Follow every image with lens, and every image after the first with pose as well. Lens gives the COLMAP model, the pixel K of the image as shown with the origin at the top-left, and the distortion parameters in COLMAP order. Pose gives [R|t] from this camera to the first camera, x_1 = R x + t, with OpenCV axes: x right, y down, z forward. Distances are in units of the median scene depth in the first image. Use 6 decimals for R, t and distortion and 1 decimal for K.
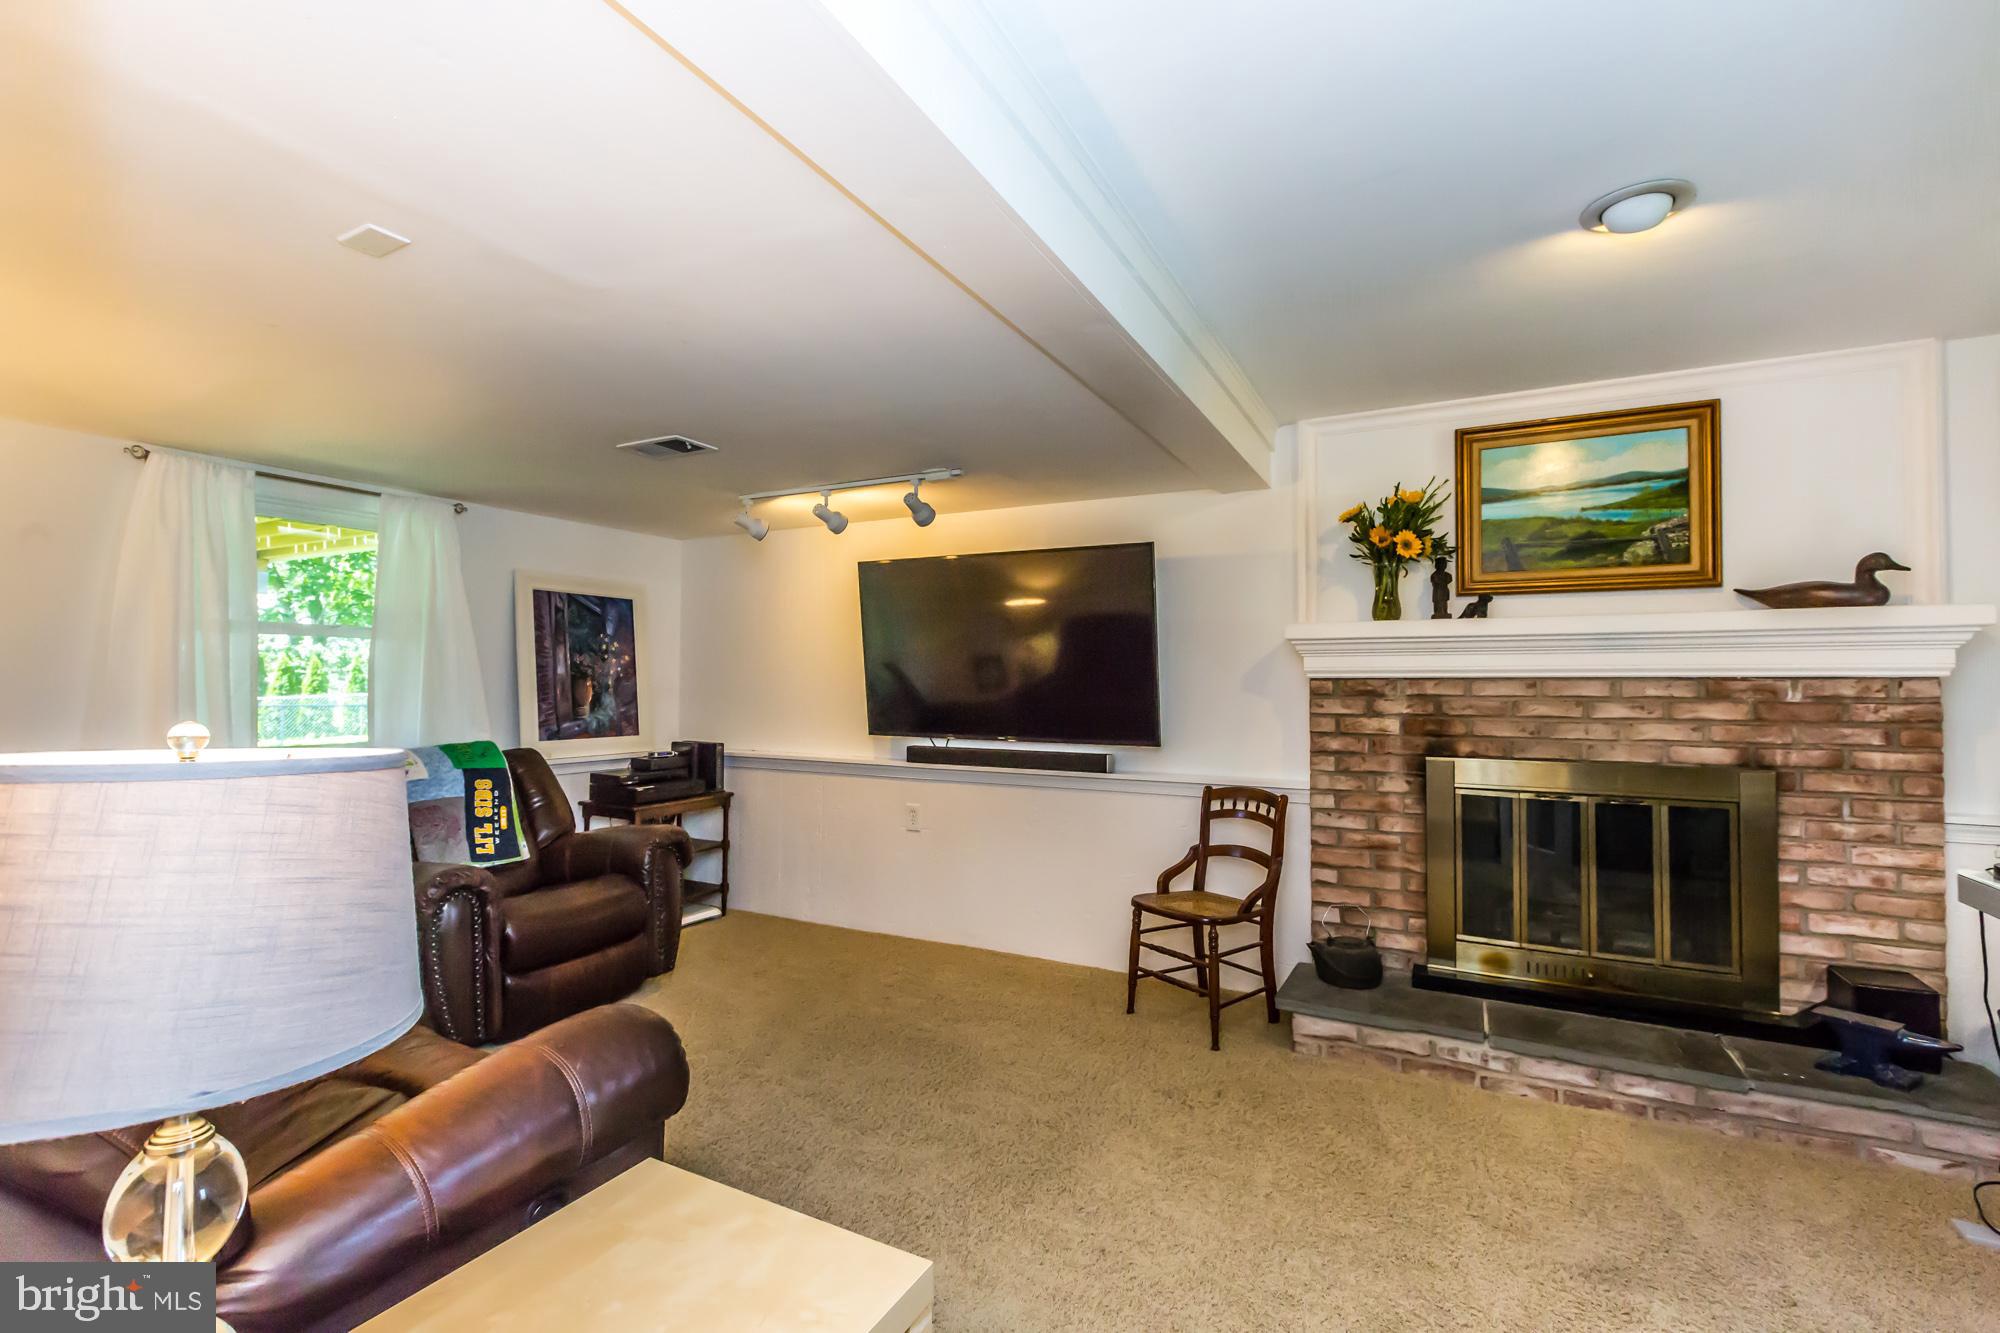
lens RADIAL K [[883.7, 0, 1014.6], [0, 883.7, 673.0], [0, 0, 1]] dist [0.012516, -0.000388]
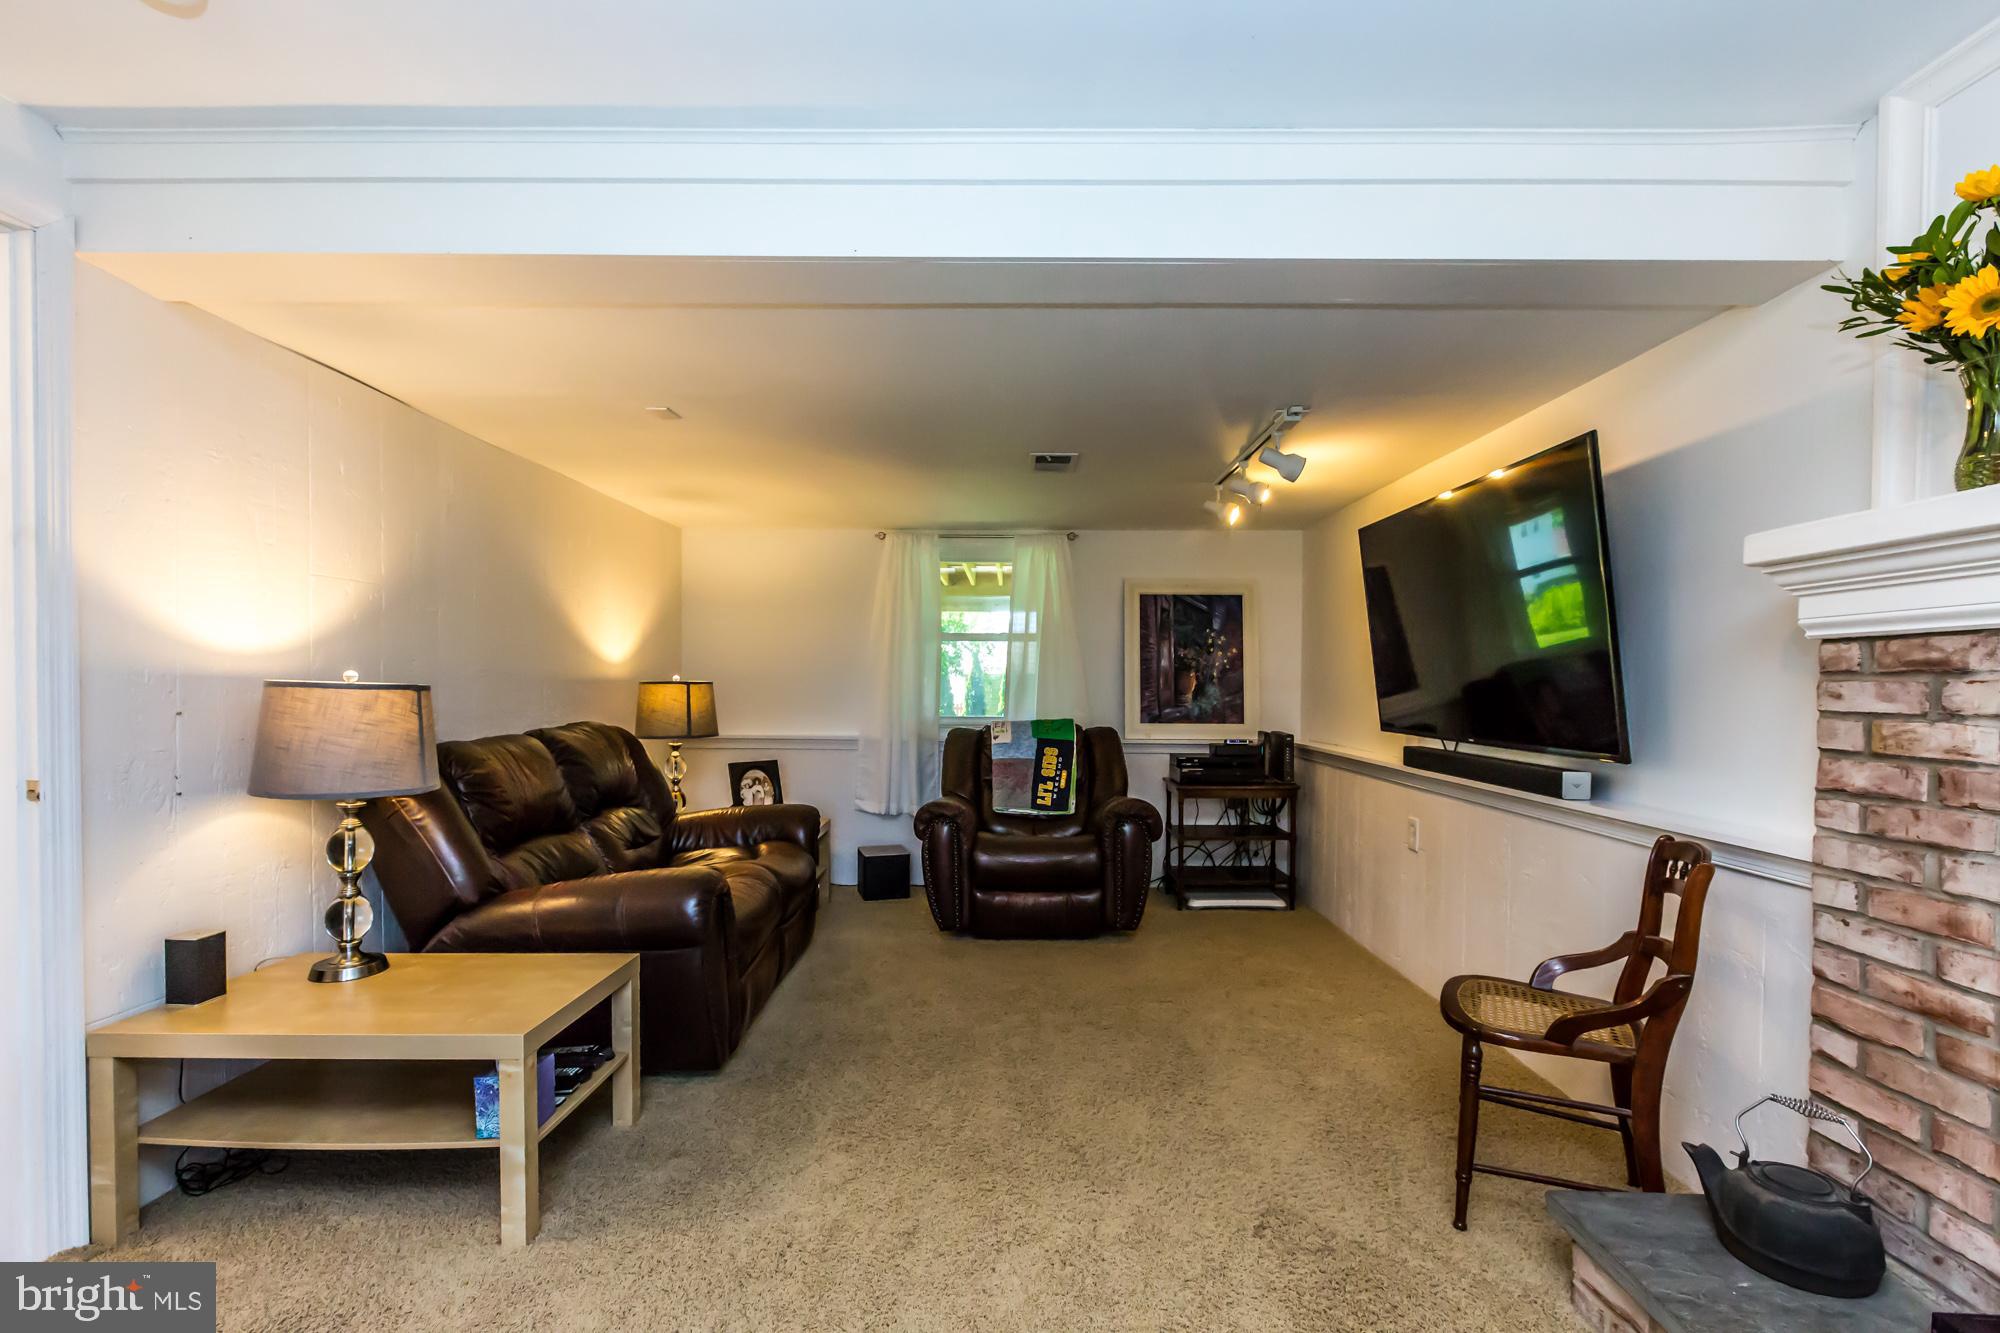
lens RADIAL K [[893.3, 0, 1002.2], [0, 893.3, 700.6], [0, 0, 1]] dist [0.000231, 0.000004]
pose [[0.468528, 0.015832, -0.883307, 0.517965], [0.007350, 0.999735, 0.021817, 0.023792], [0.883418, -0.016714, 0.468287, 0.340824]]
